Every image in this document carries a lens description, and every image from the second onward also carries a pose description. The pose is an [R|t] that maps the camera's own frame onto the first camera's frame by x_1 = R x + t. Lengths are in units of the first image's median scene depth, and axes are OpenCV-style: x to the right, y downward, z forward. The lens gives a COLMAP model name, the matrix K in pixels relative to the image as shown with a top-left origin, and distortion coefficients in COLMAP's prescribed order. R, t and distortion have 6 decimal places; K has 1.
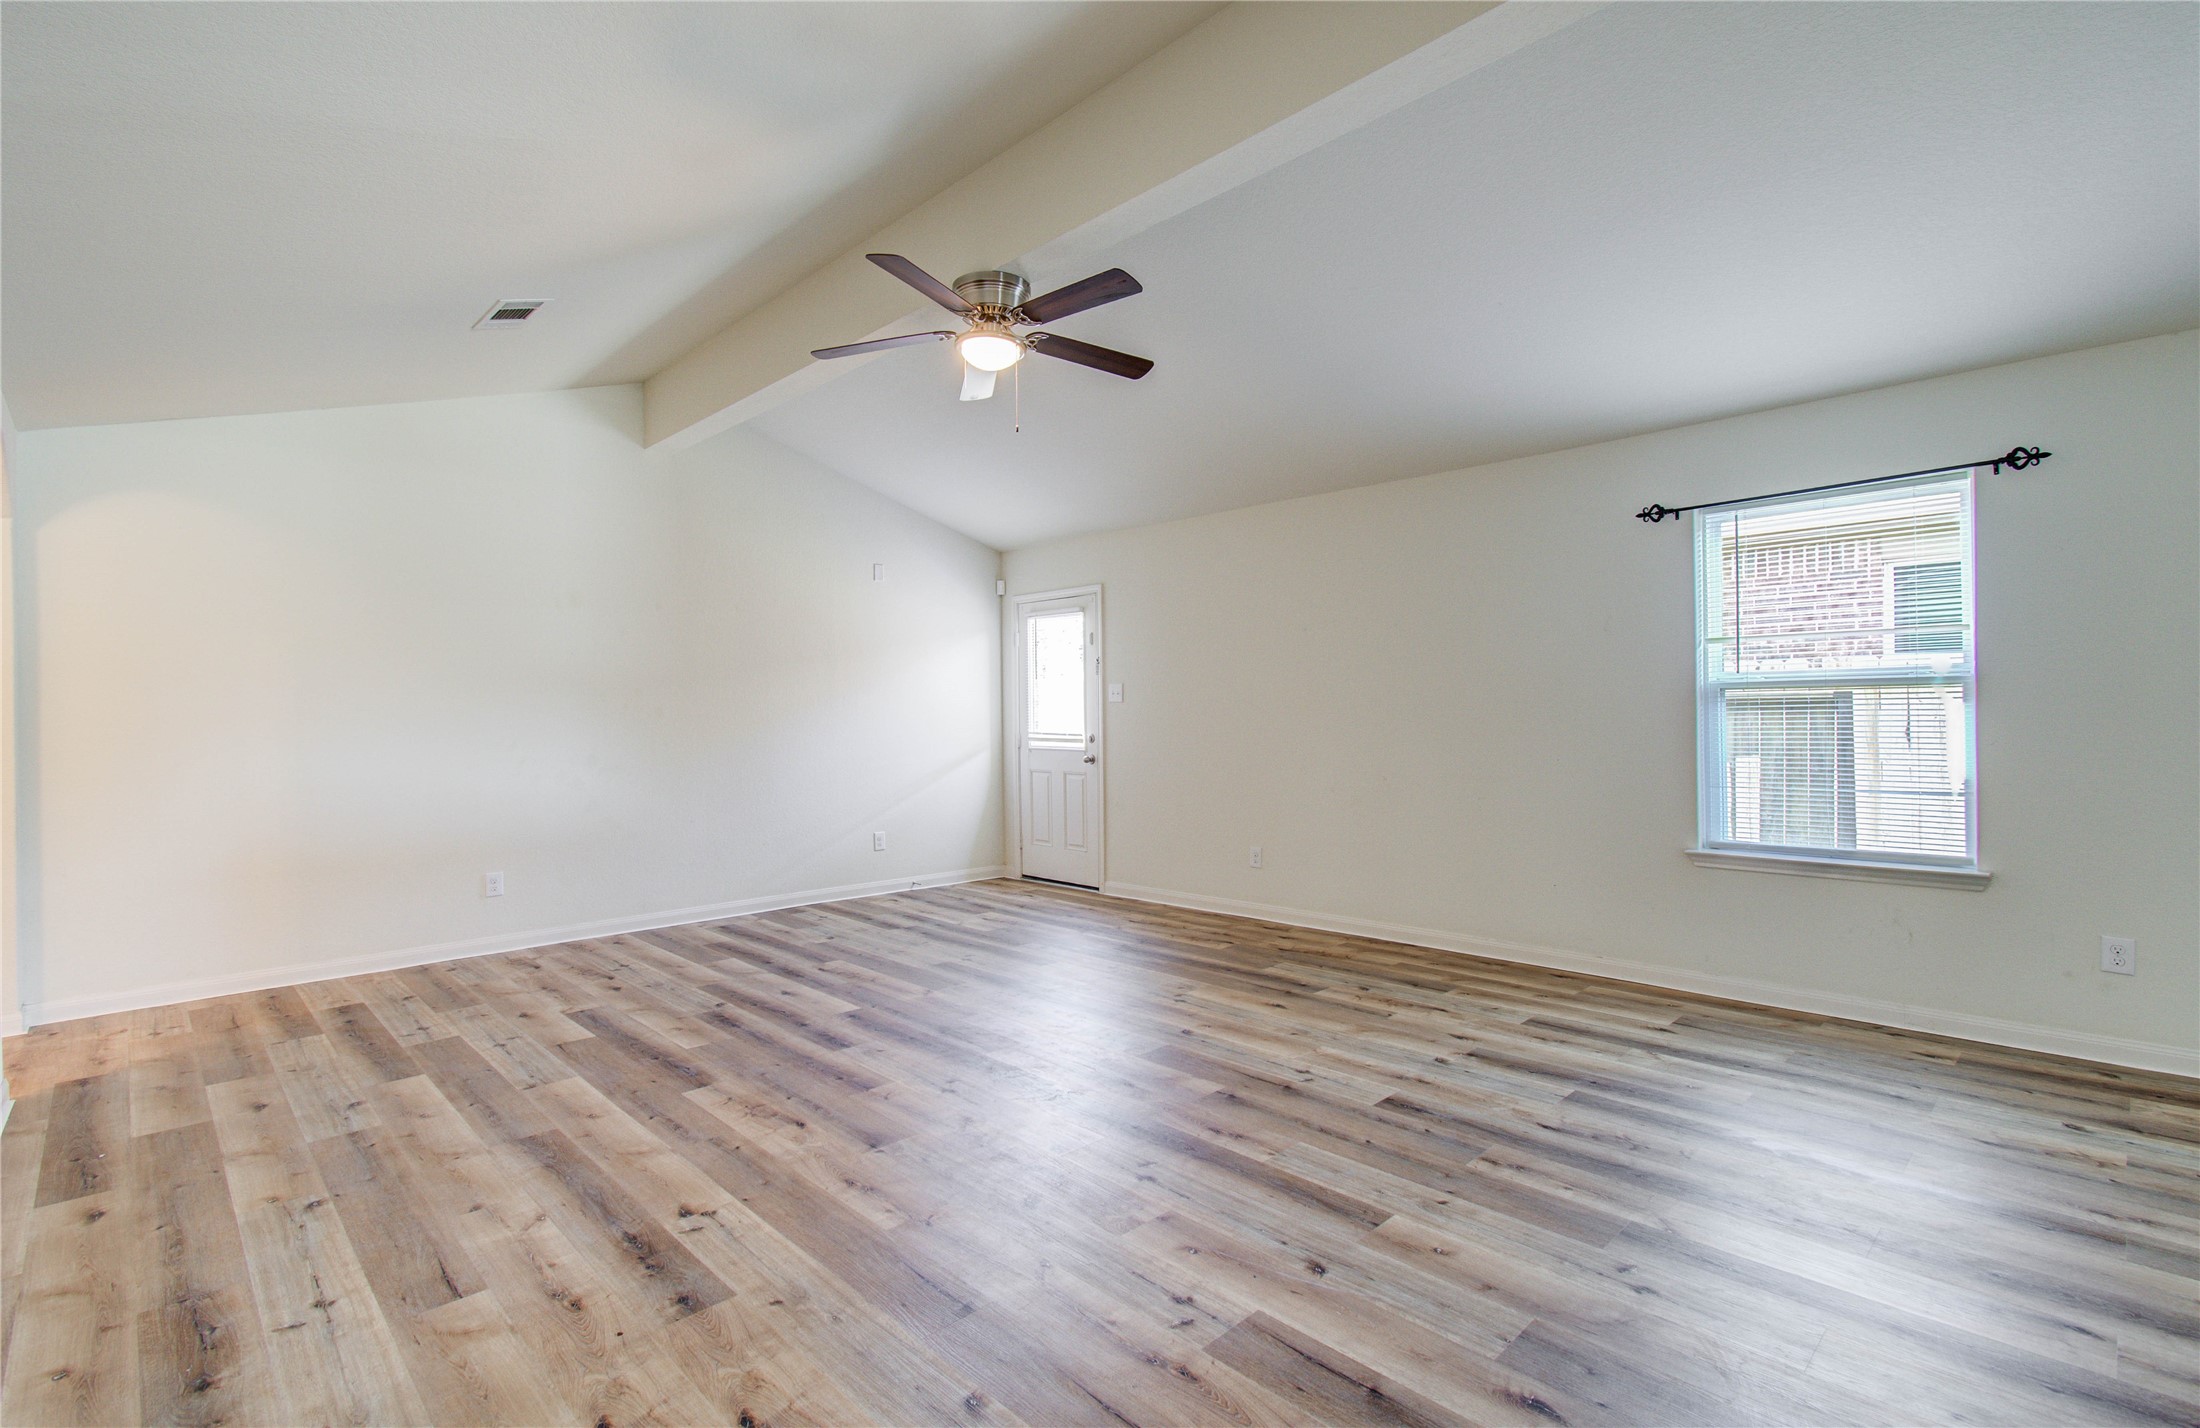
lens RADIAL K [[965.5, 0, 1108.2], [0, 965.5, 713.8], [0, 0, 1]] dist [-0.004898, 0.000116]
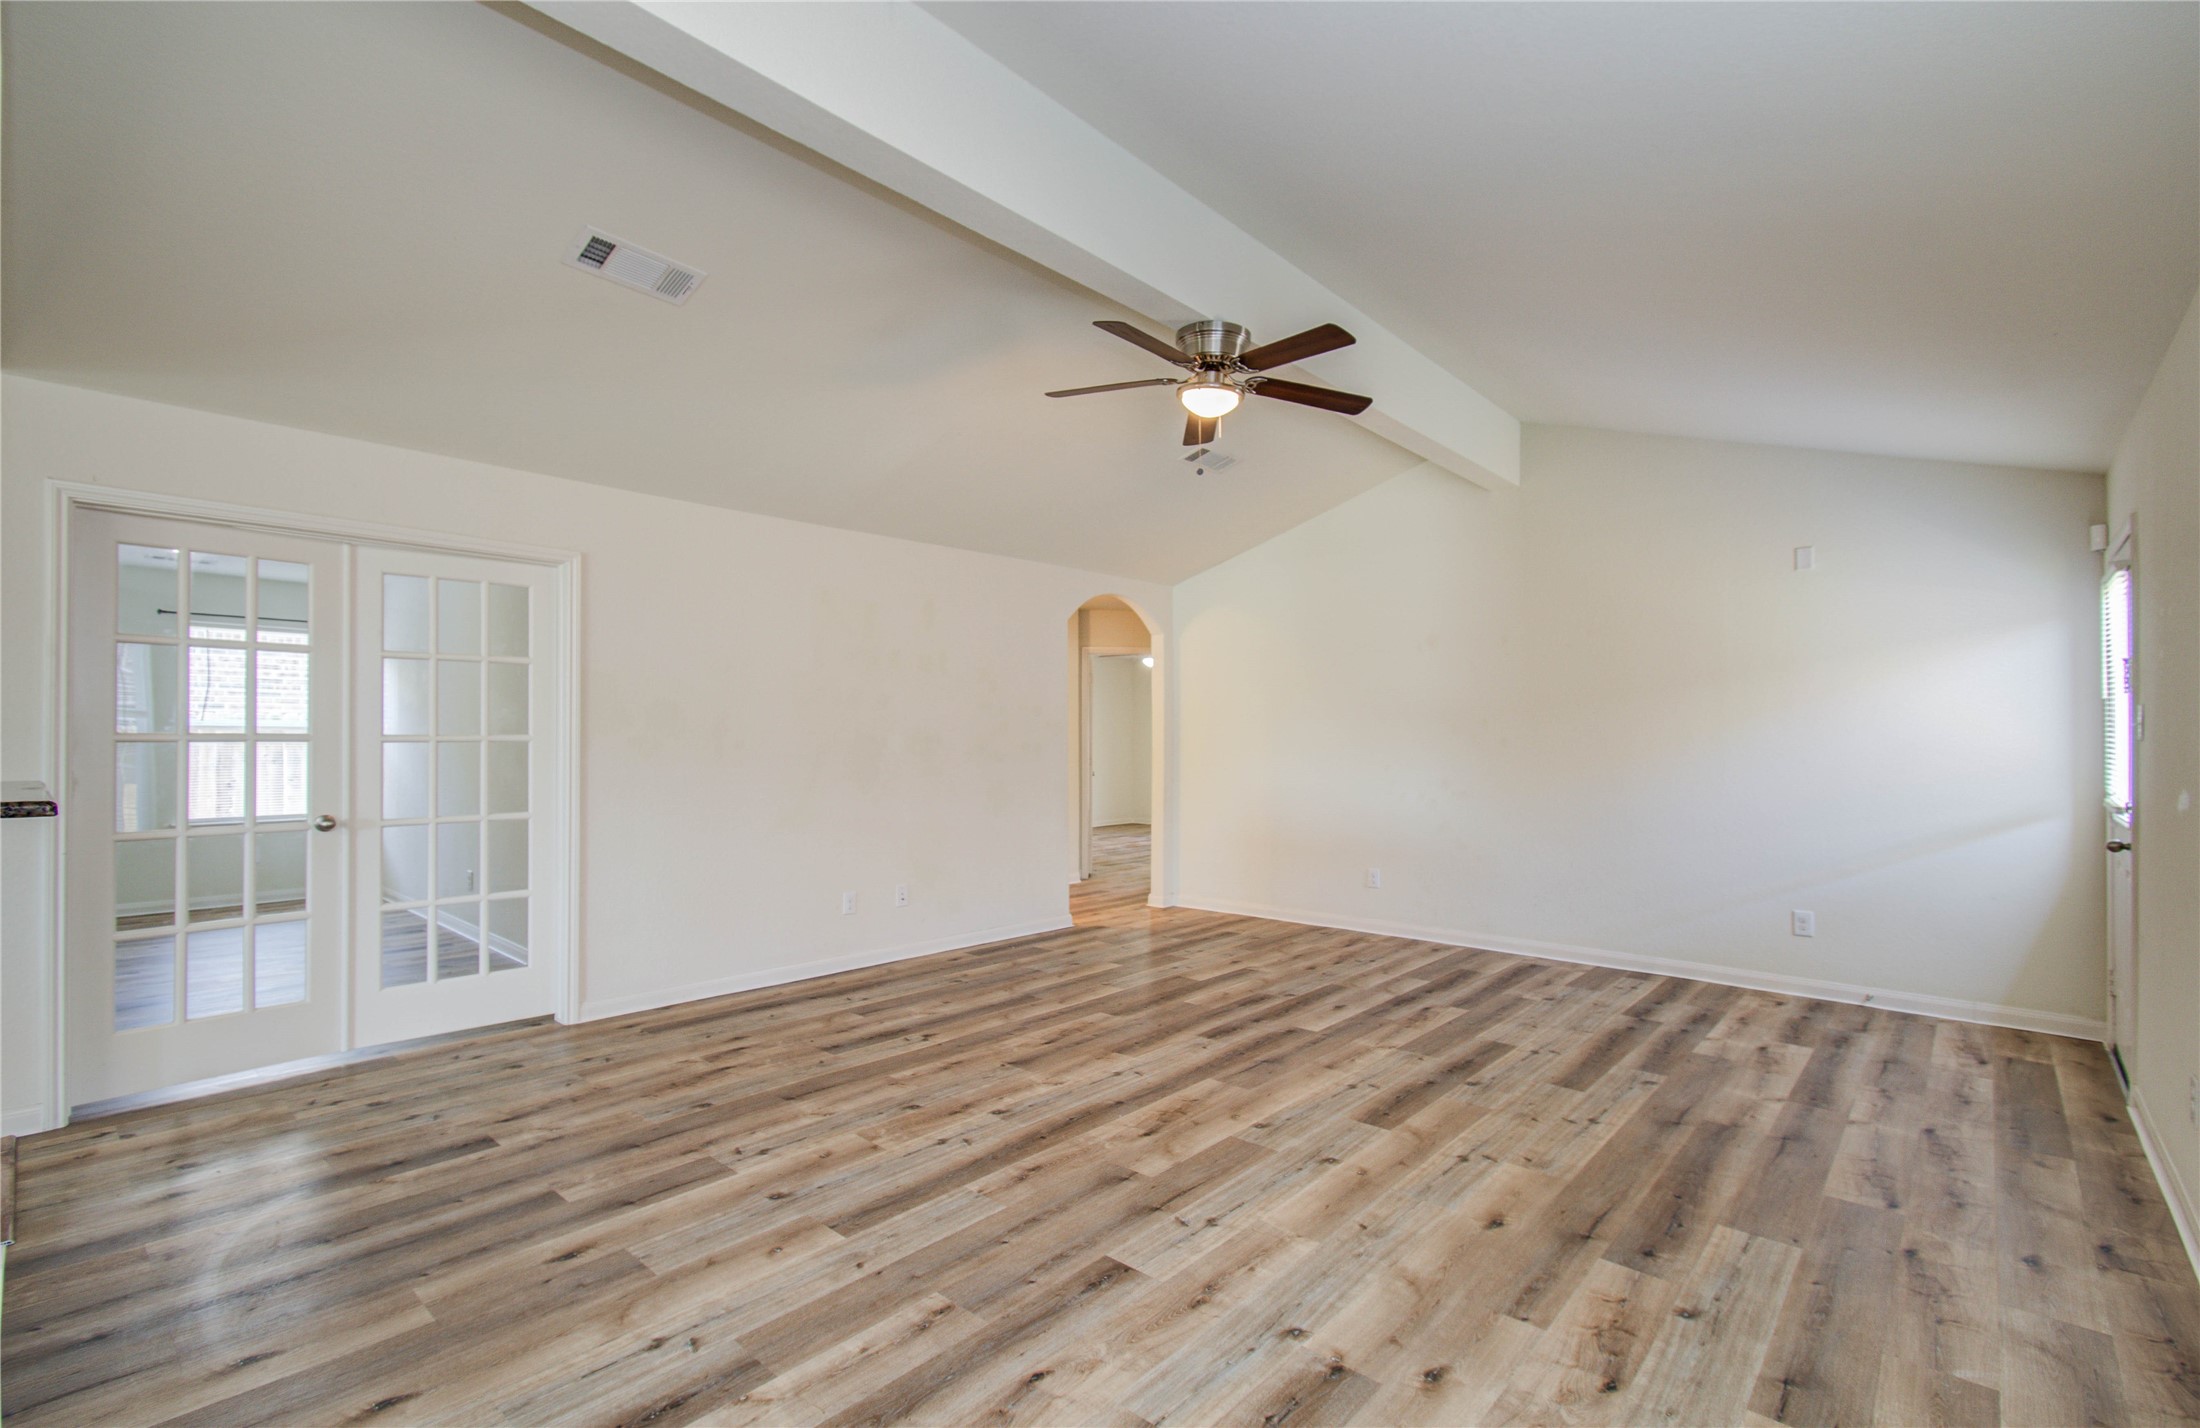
lens RADIAL K [[1030.9, 0, 1100.0], [0, 1030.9, 714.0], [0, 0, 1]] dist [-0.002691, 0.000102]
pose [[0.067668, -0.010541, -0.997652, 1.100465], [-0.014376, 0.999830, -0.011539, -0.023822], [0.997604, 0.015123, 0.067505, 0.920993]]
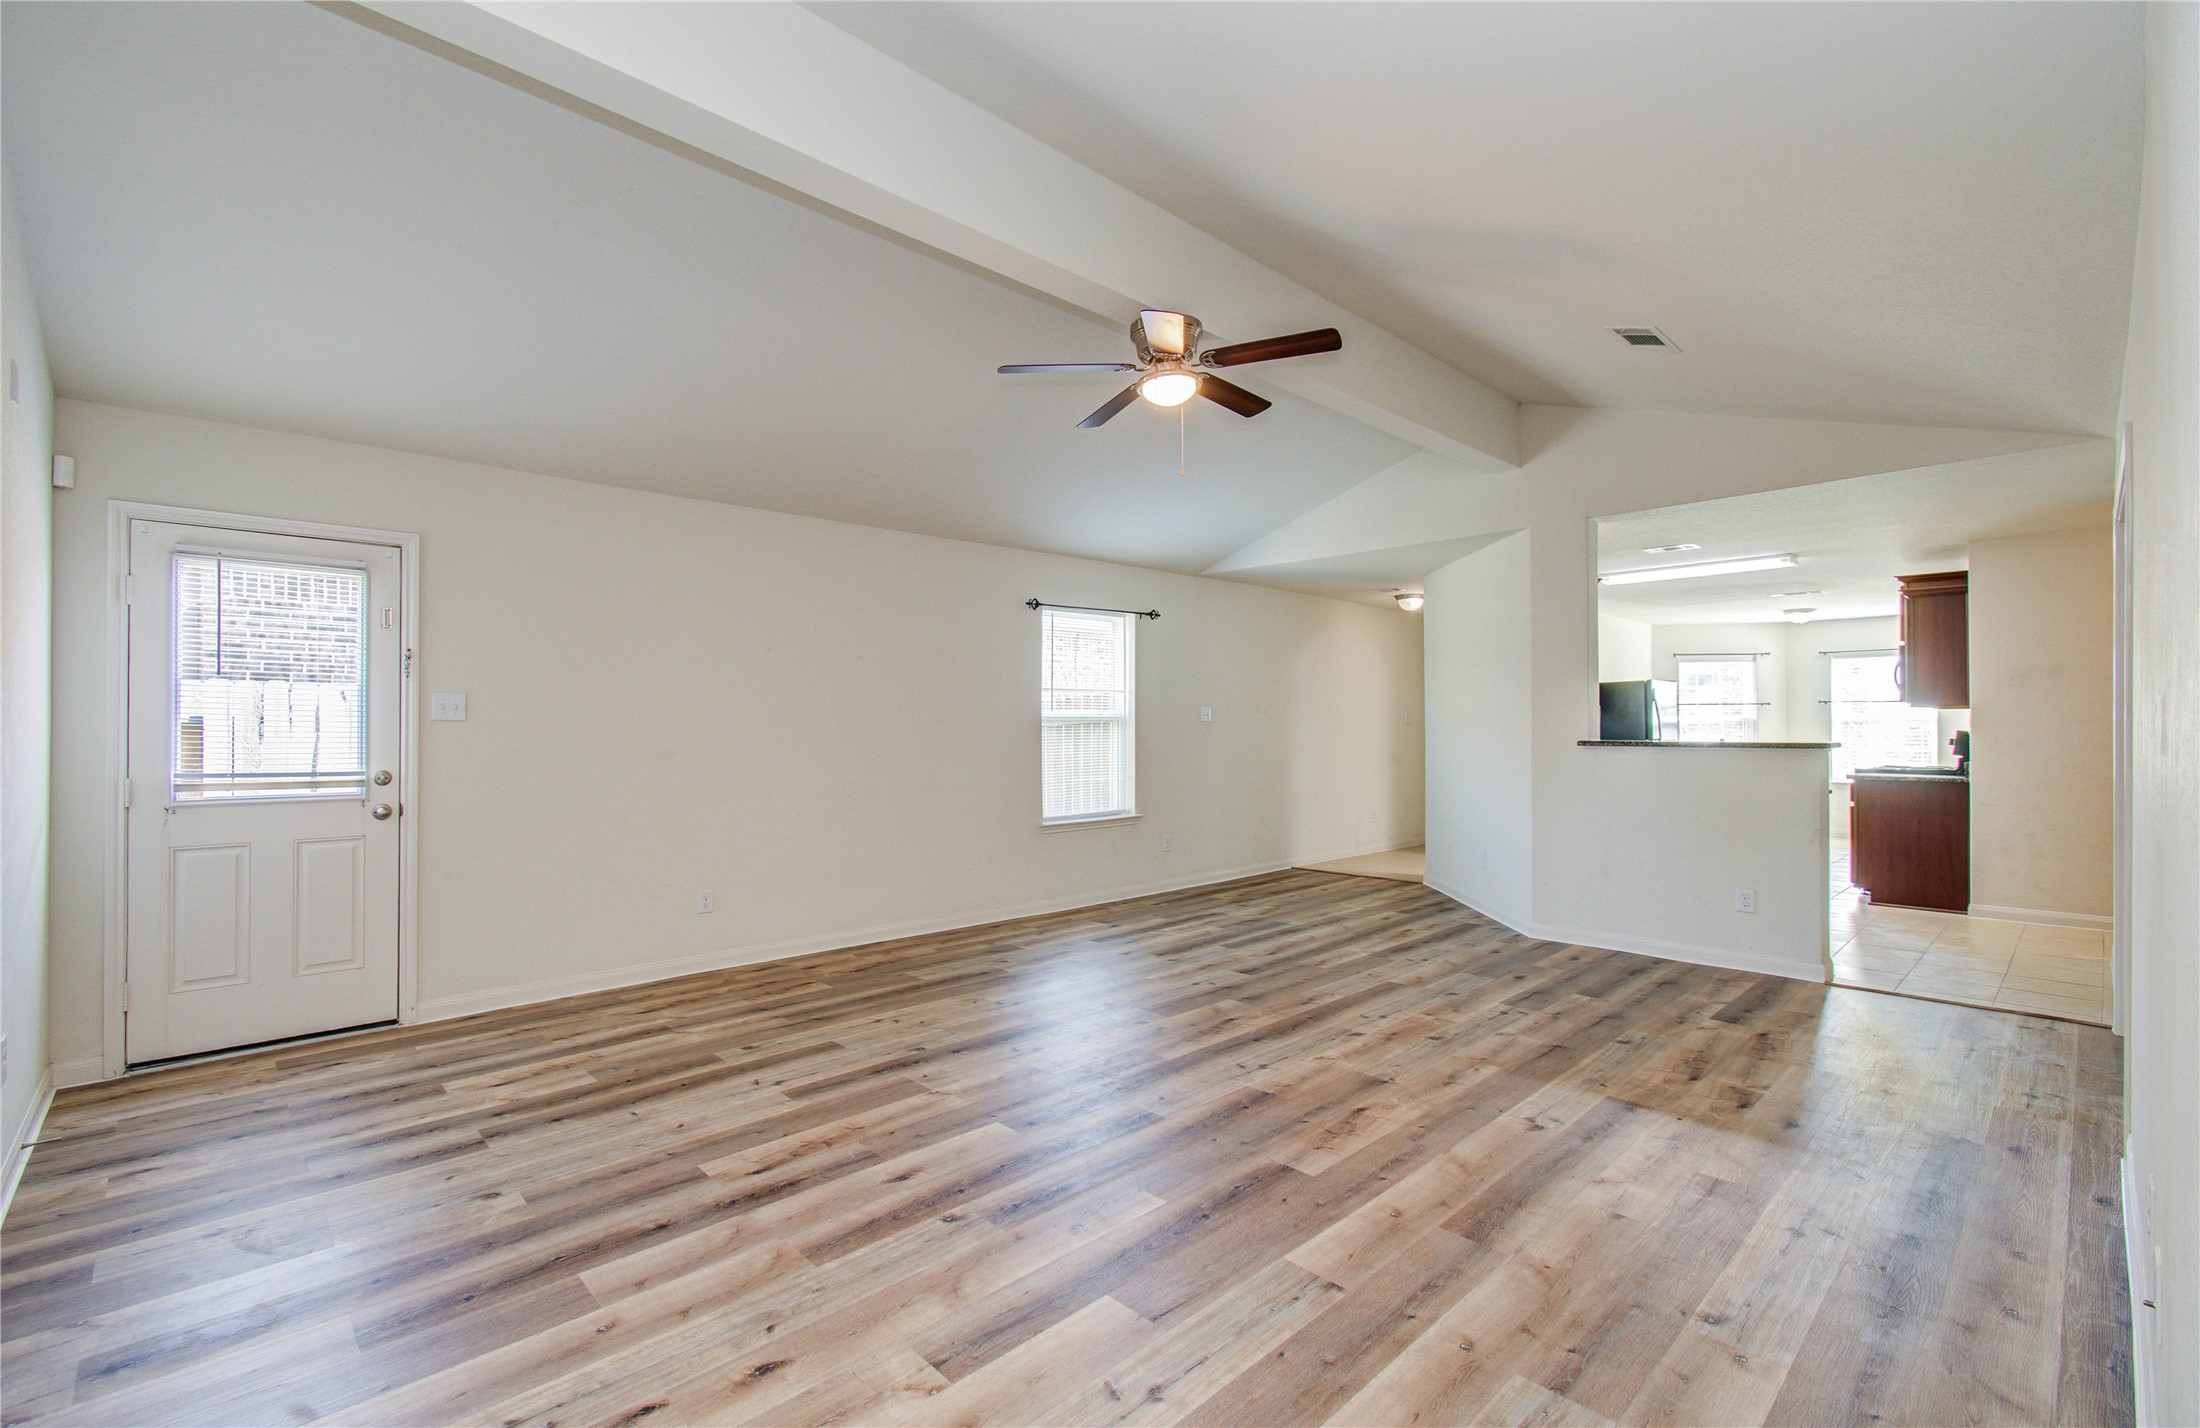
lens RADIAL K [[973.7, 0, 1080.6], [0, 973.7, 727.2], [0, 0, 1]] dist [-0.003861, -0.000105]
pose [[0.036912, 0.013196, 0.999231, -1.343963], [0.012745, 0.999825, -0.013675, 0.012799], [-0.999237, 0.013240, 0.036738, 1.204346]]
